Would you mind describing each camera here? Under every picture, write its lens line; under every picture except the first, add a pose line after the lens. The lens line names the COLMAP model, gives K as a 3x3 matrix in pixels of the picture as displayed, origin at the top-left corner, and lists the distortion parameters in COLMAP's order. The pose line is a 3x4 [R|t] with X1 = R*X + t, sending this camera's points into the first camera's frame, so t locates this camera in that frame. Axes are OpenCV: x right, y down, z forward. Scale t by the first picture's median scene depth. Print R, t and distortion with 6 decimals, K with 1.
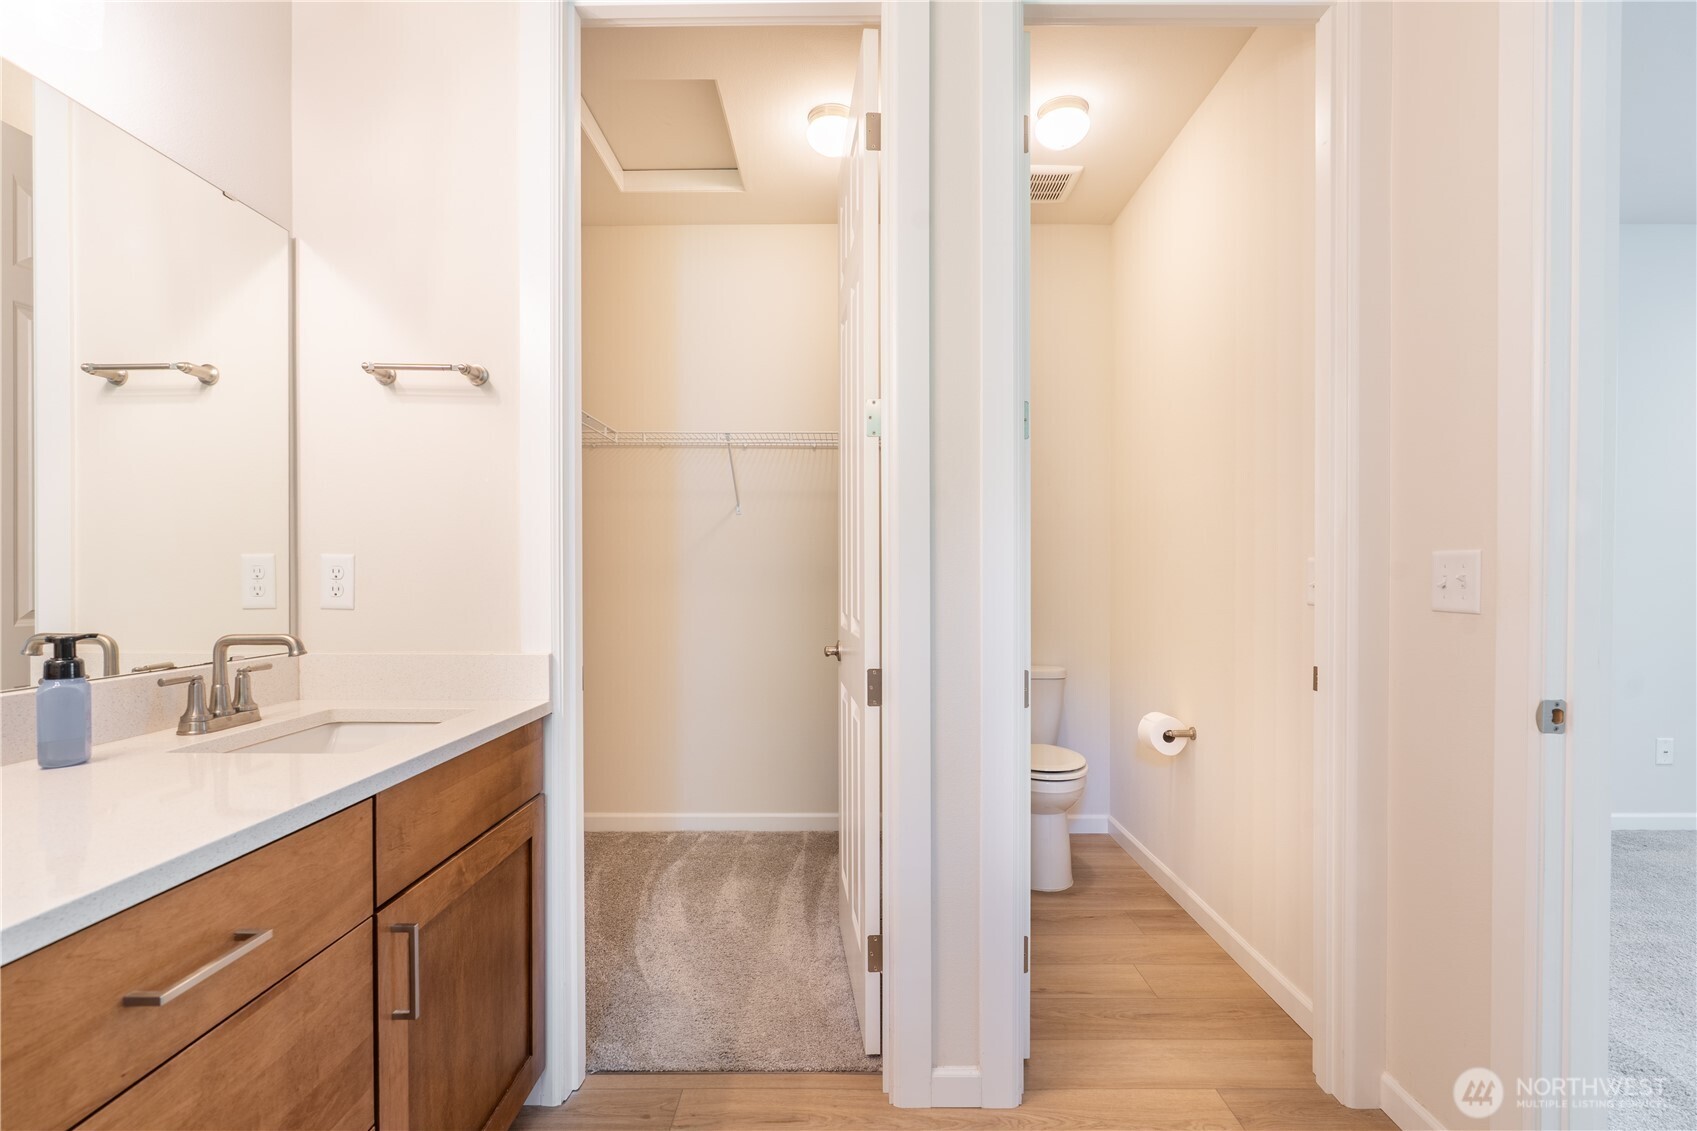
lens RADIAL K [[806.7, 0, 836.0], [0, 806.7, 566.1], [0, 0, 1]] dist [-0.015225, 0.001713]
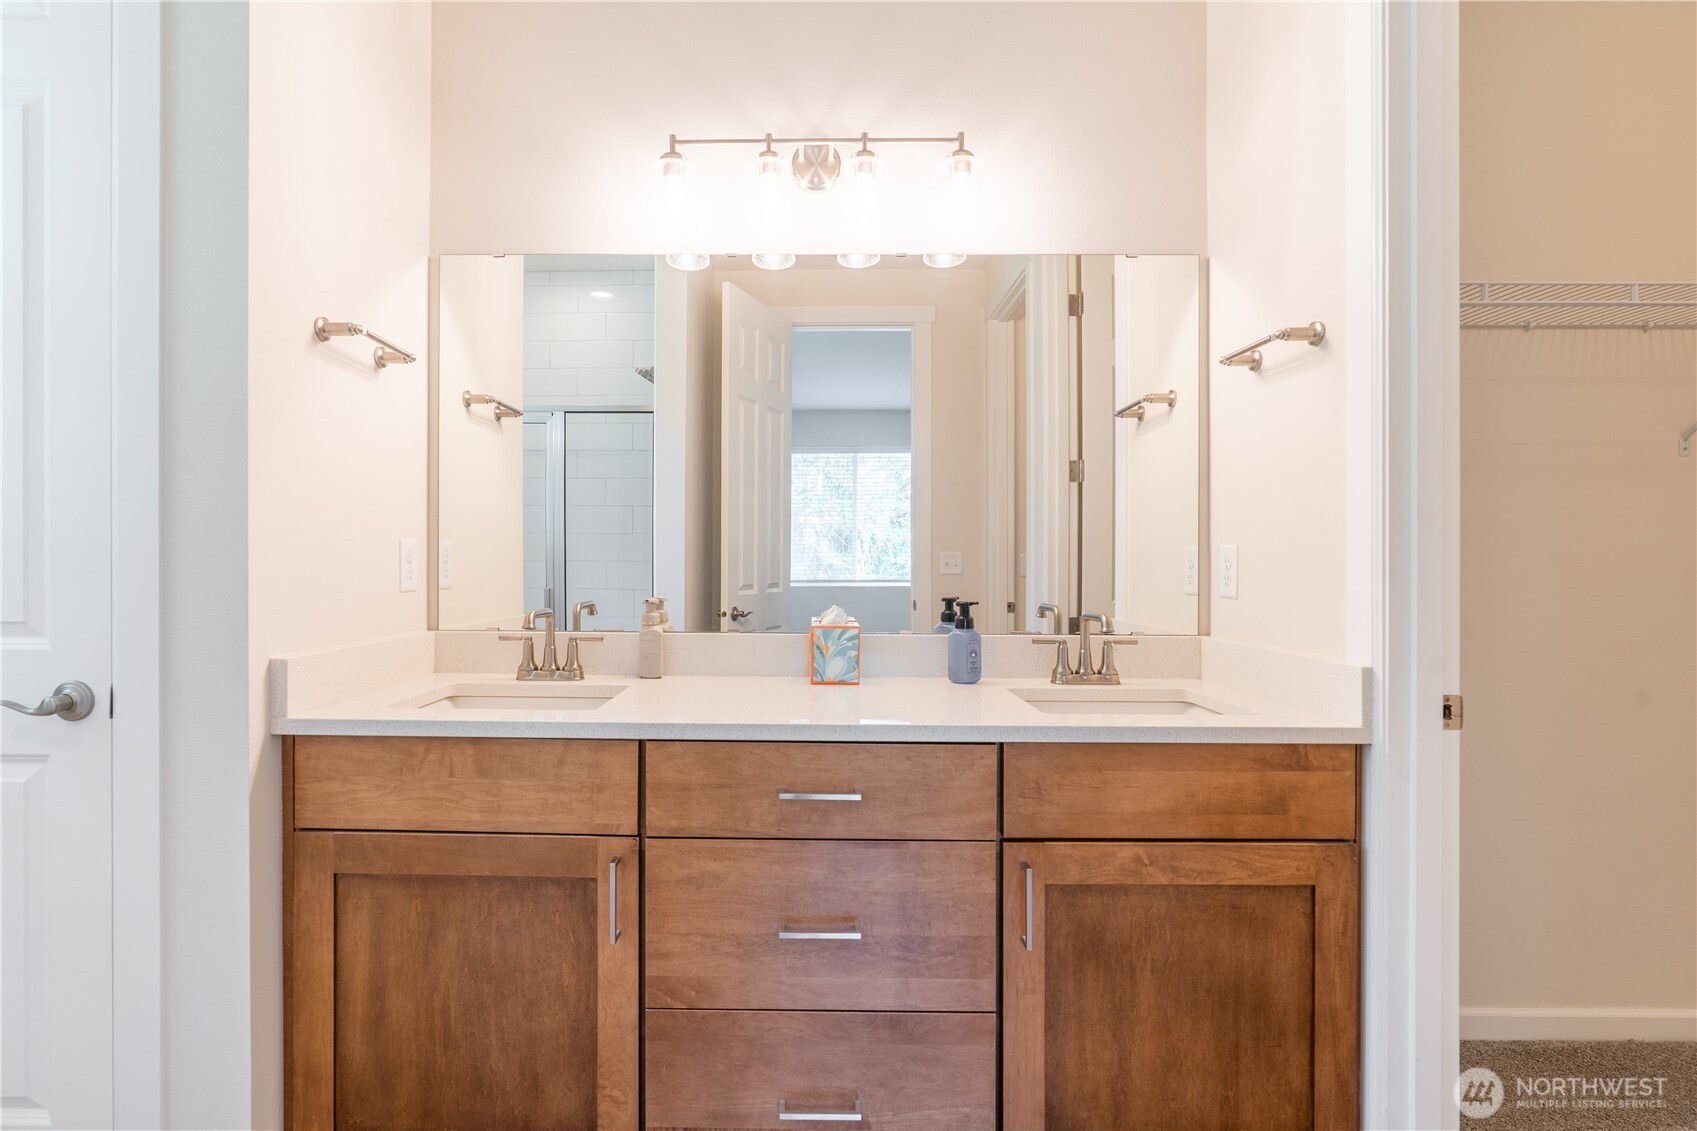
lens RADIAL K [[806.7, 0, 836.0], [0, 806.7, 566.1], [0, 0, 1]] dist [-0.015225, 0.001713]
pose [[-0.021360, -0.000450, -0.999772, 0.548802], [0.002962, 0.999995, -0.000513, 0.013806], [0.999767, -0.002972, -0.021359, 0.655765]]
